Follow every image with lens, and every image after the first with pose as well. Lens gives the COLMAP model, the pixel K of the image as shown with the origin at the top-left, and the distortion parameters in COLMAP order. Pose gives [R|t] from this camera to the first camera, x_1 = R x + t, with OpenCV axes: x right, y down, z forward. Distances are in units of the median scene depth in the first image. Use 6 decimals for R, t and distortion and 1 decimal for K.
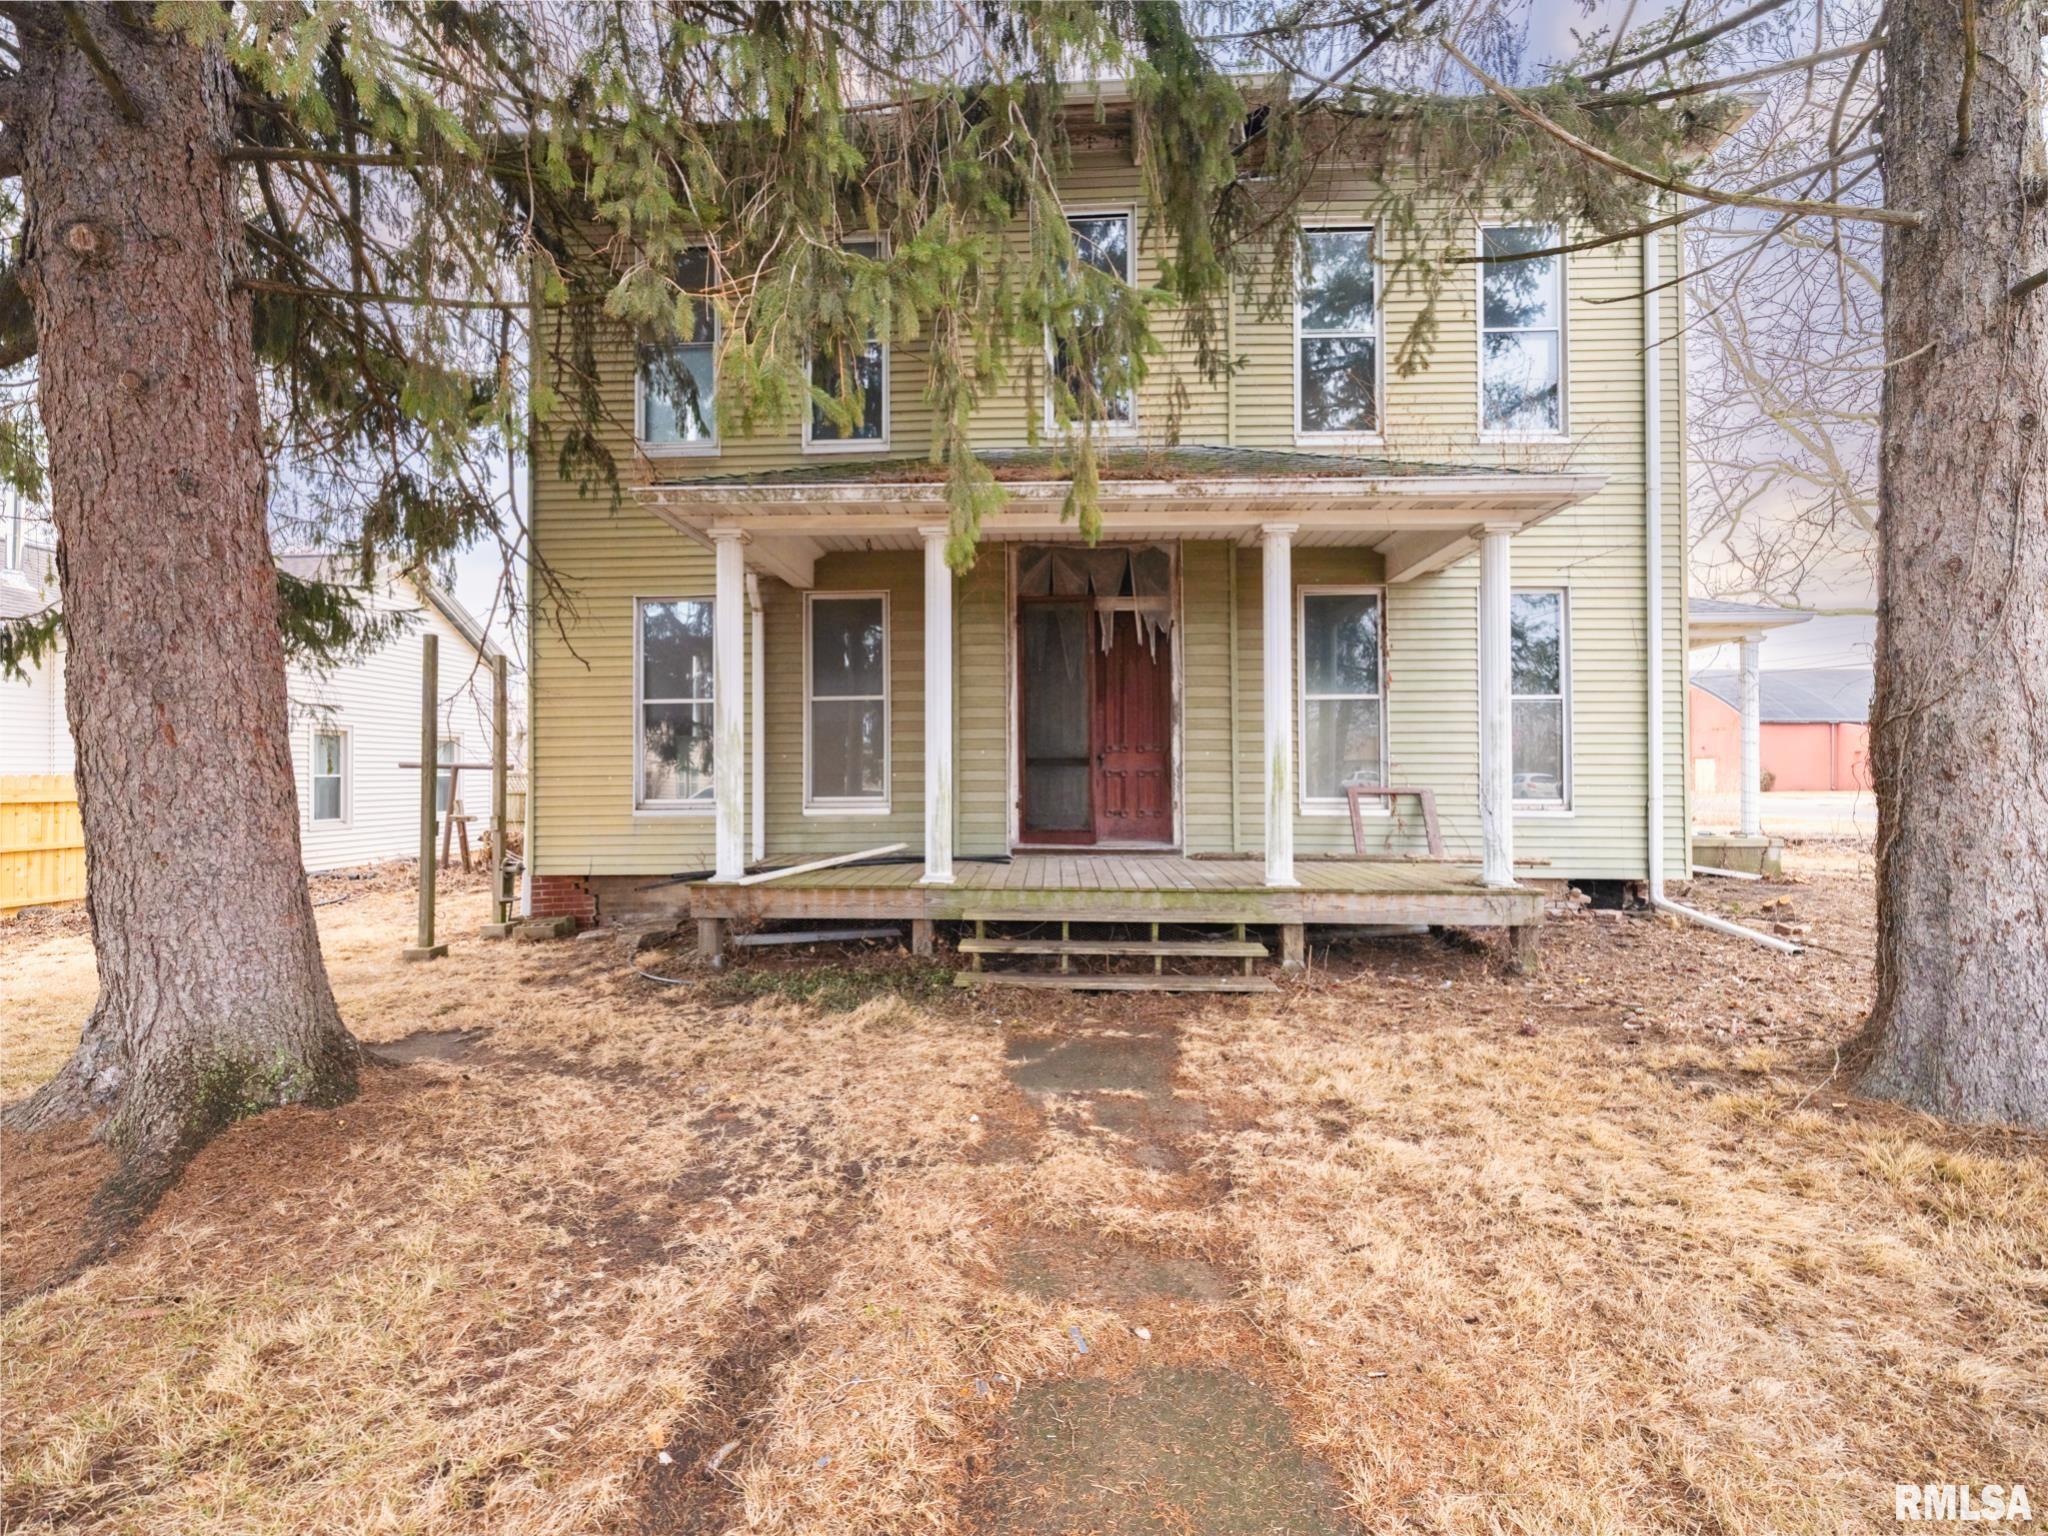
lens RADIAL K [[948.9, 0, 1037.3], [0, 948.9, 766.9], [0, 0, 1]] dist [-0.002383, 0.000335]
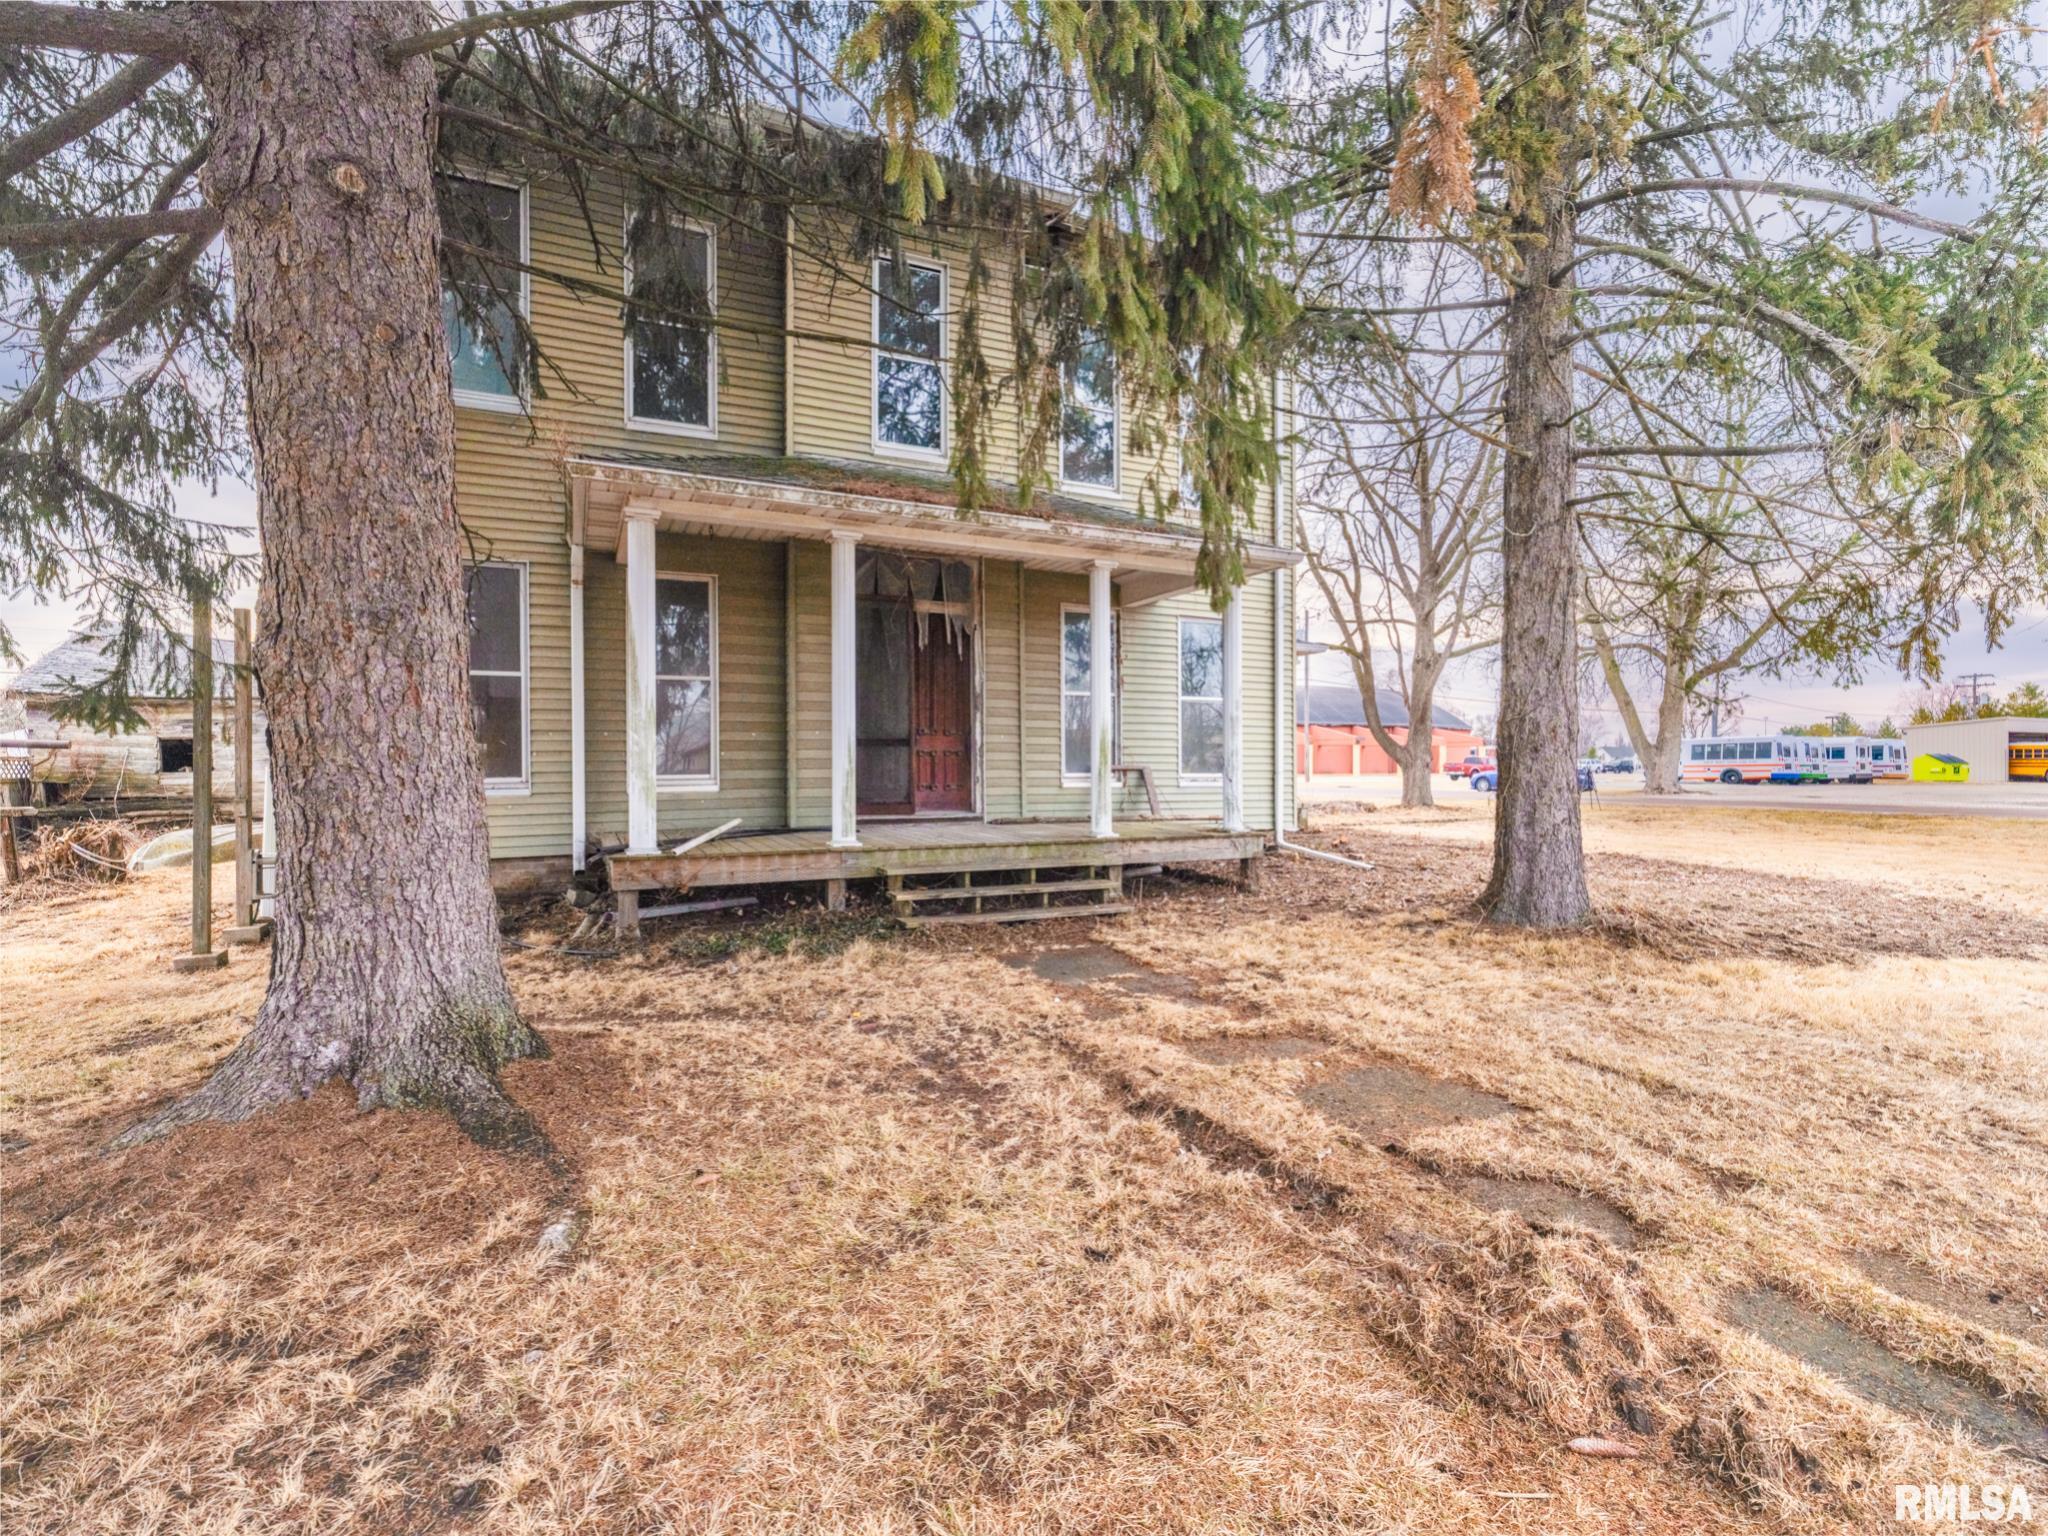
lens RADIAL K [[948.9, 0, 1037.3], [0, 948.9, 766.9], [0, 0, 1]] dist [-0.002383, 0.000335]
pose [[0.874267, -0.001856, 0.485441, -0.467082], [-0.003431, 0.999944, 0.010002, 0.015420], [-0.485433, -0.010410, 0.874212, -0.103102]]
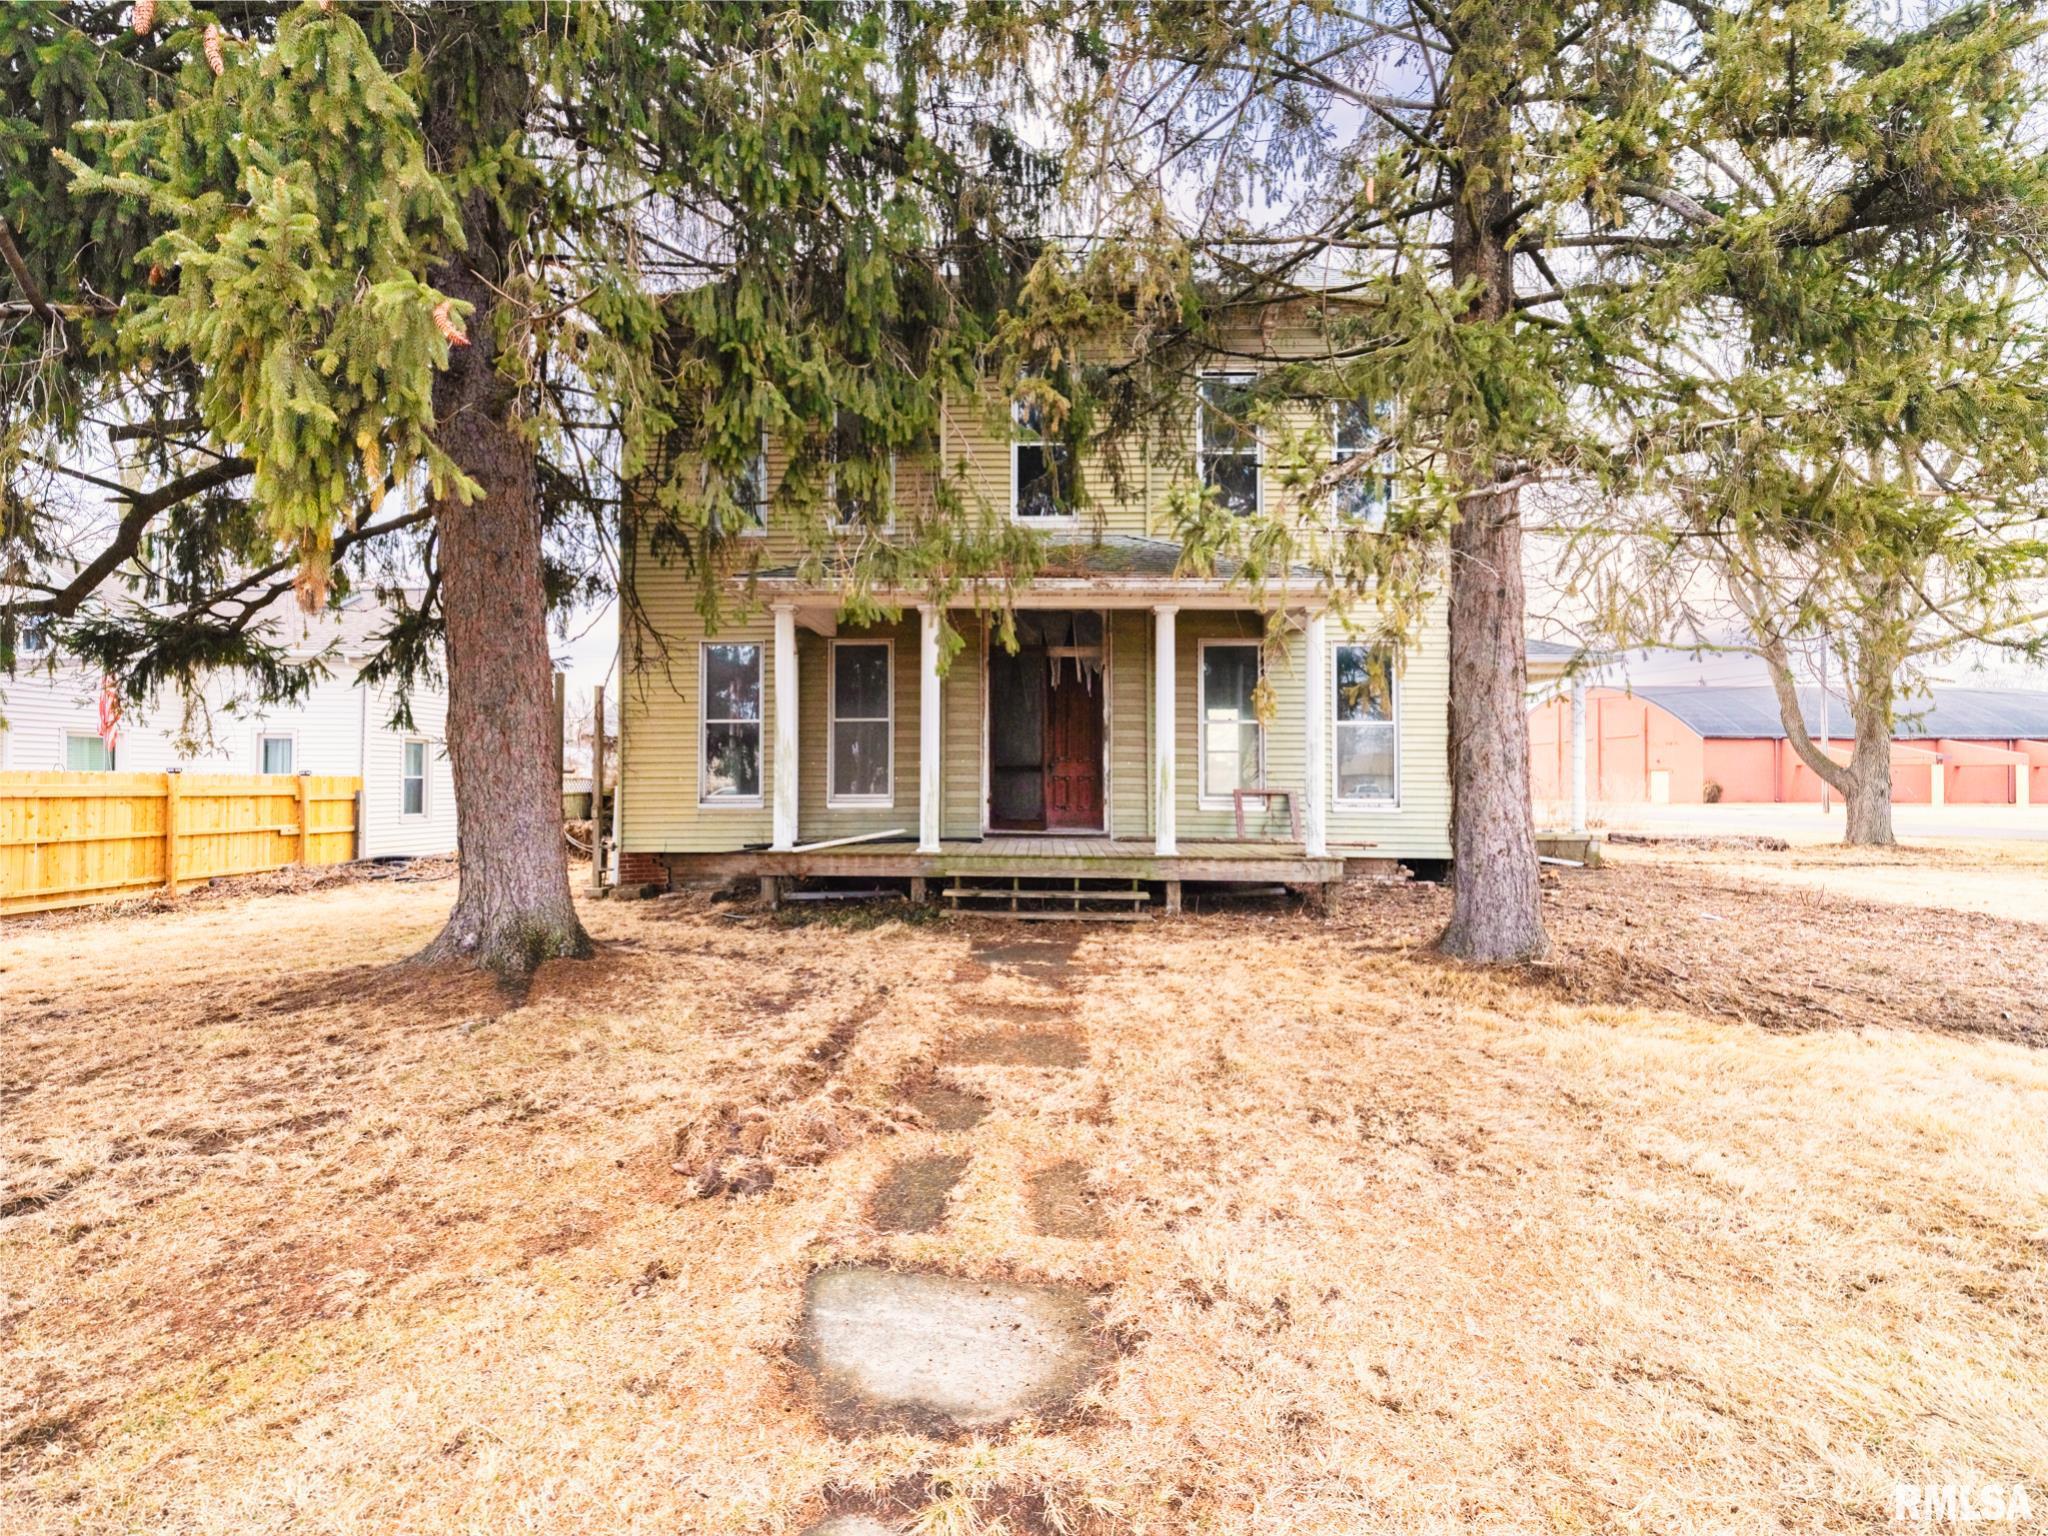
lens RADIAL K [[990.5, 0, 1046.2], [0, 990.5, 764.9], [0, 0, 1]] dist [-0.003062, -0.000316]
pose [[0.999865, 0.006453, 0.015139, 0.050465], [-0.006280, 0.999915, -0.011450, 0.006339], [-0.015212, 0.011353, 0.999820, -0.516414]]
